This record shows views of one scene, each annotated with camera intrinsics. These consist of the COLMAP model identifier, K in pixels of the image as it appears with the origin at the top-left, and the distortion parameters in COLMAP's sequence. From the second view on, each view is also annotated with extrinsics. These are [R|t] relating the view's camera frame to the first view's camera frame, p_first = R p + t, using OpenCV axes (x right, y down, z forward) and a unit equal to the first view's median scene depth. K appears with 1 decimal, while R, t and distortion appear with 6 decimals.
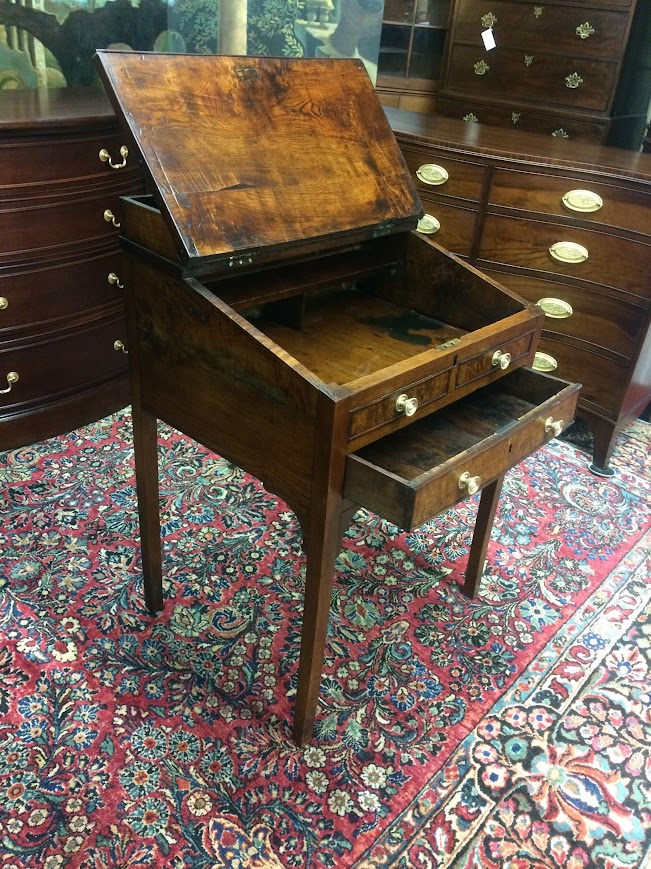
lens RADIAL K [[734.0, 0, 326.0], [0, 734.0, 435.9], [0, 0, 1]] dist [0.123550, -0.191634]
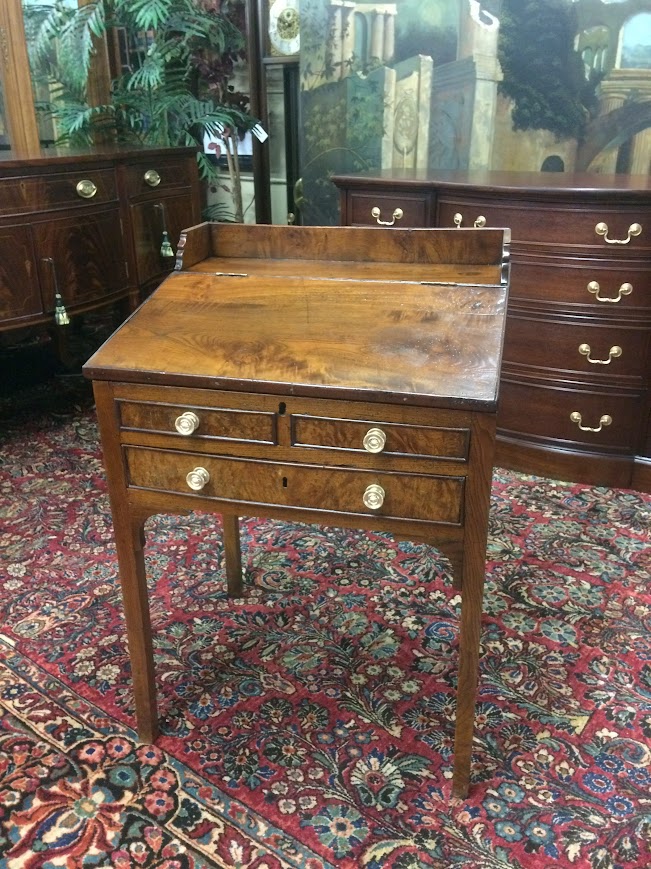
lens RADIAL K [[738.9, 0, 326.2], [0, 738.9, 435.0], [0, 0, 1]] dist [0.120146, -0.188058]
pose [[0.082076, 0.320559, -0.943666, 1.002942], [-0.483787, 0.840635, 0.243482, -0.291347], [0.871329, 0.436549, 0.224078, 0.795640]]
